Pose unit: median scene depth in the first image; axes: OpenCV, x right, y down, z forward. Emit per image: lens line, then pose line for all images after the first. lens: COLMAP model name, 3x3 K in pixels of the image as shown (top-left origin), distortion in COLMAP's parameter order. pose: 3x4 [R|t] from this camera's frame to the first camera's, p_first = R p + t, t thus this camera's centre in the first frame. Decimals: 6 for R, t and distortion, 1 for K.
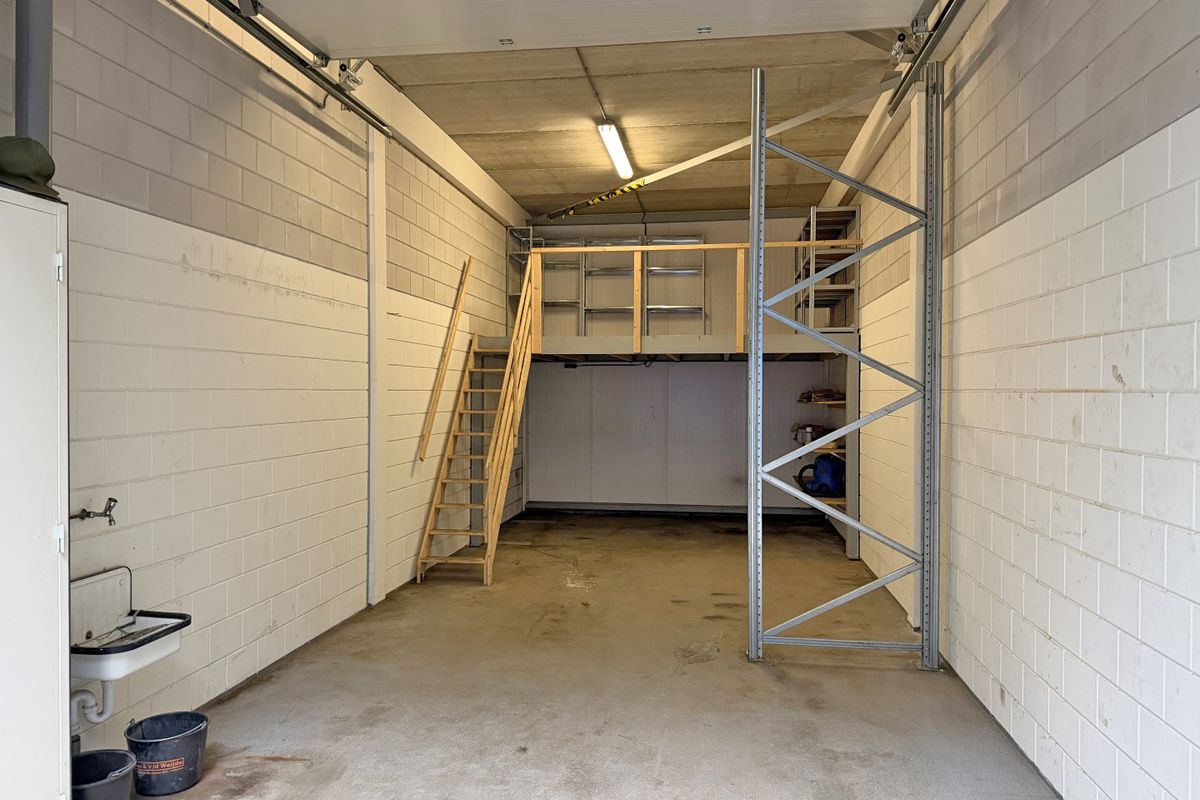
lens RADIAL K [[846.3, 0, 600.0], [0, 846.3, 400.0], [0, 0, 1]] dist [-0.001915, -0.002382]
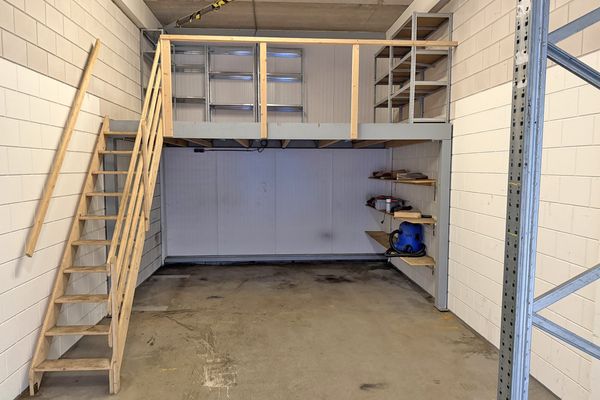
lens RADIAL K [[415.6, 0, 299.3], [0, 415.6, 202.0], [0, 0, 1]] dist [0.064101, -0.107910]
pose [[0.977741, -0.016975, 0.209126, -0.025946], [0.001163, 0.997145, 0.075499, -0.013403], [-0.209810, -0.073575, 0.974970, 0.458711]]
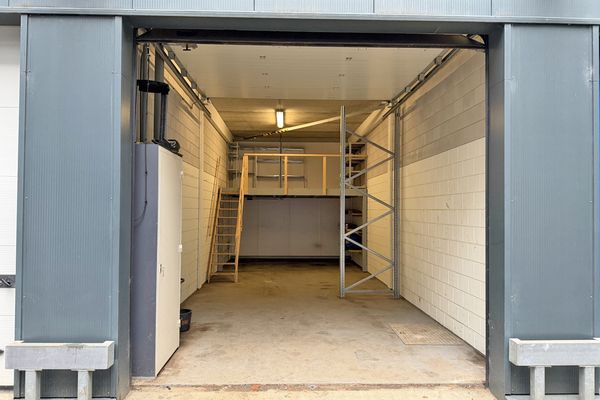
lens RADIAL K [[423.1, 0, 300.0], [0, 423.1, 200.0], [0, 0, 1]] dist [-0.001915, -0.002382]
pose [[0.983331, 0.009568, 0.181570, -0.150032], [-0.003337, 0.999396, -0.034593, 0.004843], [-0.181792, 0.033411, 0.982769, -0.291786]]
